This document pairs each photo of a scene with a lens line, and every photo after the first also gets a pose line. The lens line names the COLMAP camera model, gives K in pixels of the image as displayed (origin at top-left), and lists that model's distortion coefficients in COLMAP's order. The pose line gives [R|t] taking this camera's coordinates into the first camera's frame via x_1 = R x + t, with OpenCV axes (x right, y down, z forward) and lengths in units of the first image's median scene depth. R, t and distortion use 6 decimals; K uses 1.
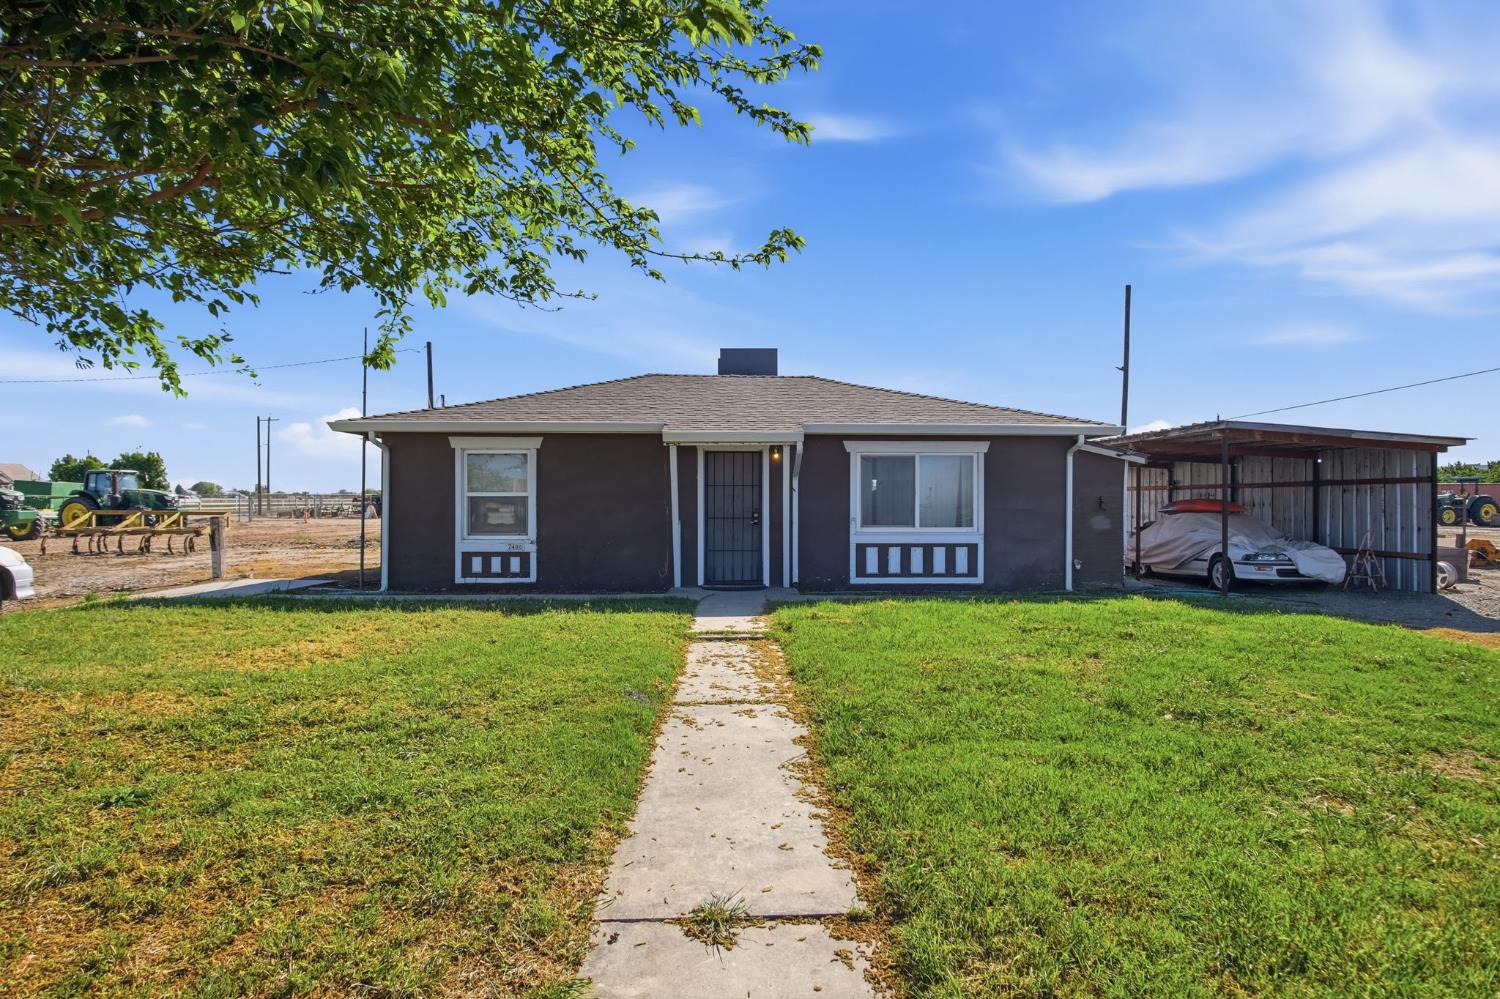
lens RADIAL K [[830.8, 0, 756.7], [0, 830.8, 523.5], [0, 0, 1]] dist [-0.028818, 0.004567]
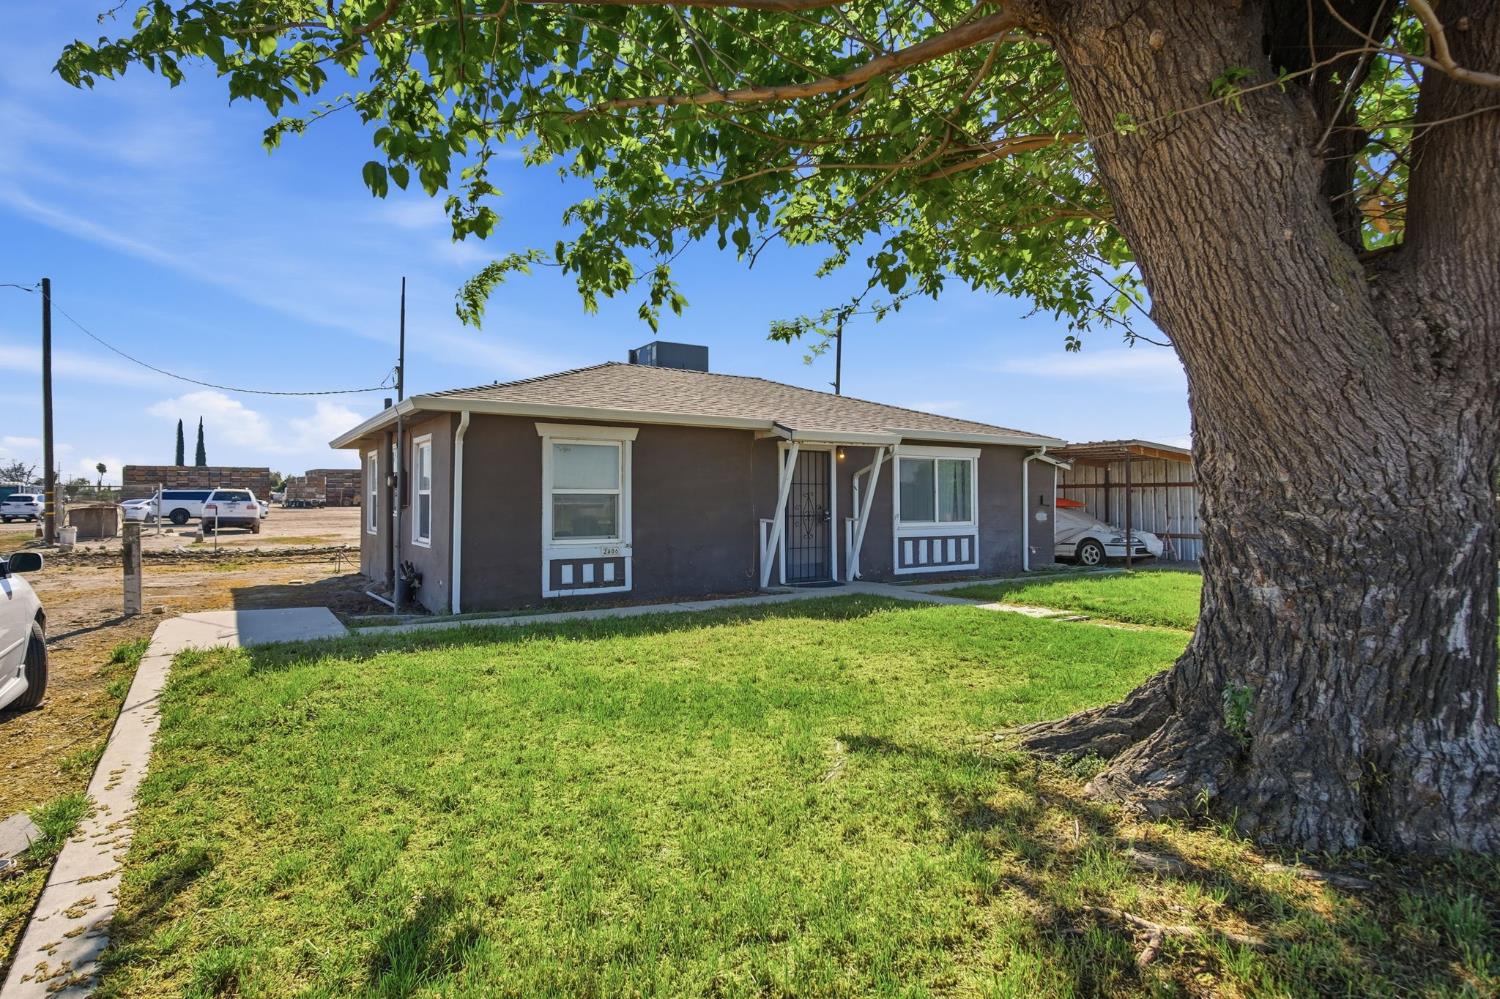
lens RADIAL K [[830.8, 0, 756.7], [0, 830.8, 523.5], [0, 0, 1]] dist [-0.028818, 0.004567]
pose [[0.842600, -0.016695, 0.538281, -0.630092], [0.013408, 0.999860, 0.010023, -0.008351], [-0.538373, -0.001228, 0.842706, 0.173724]]
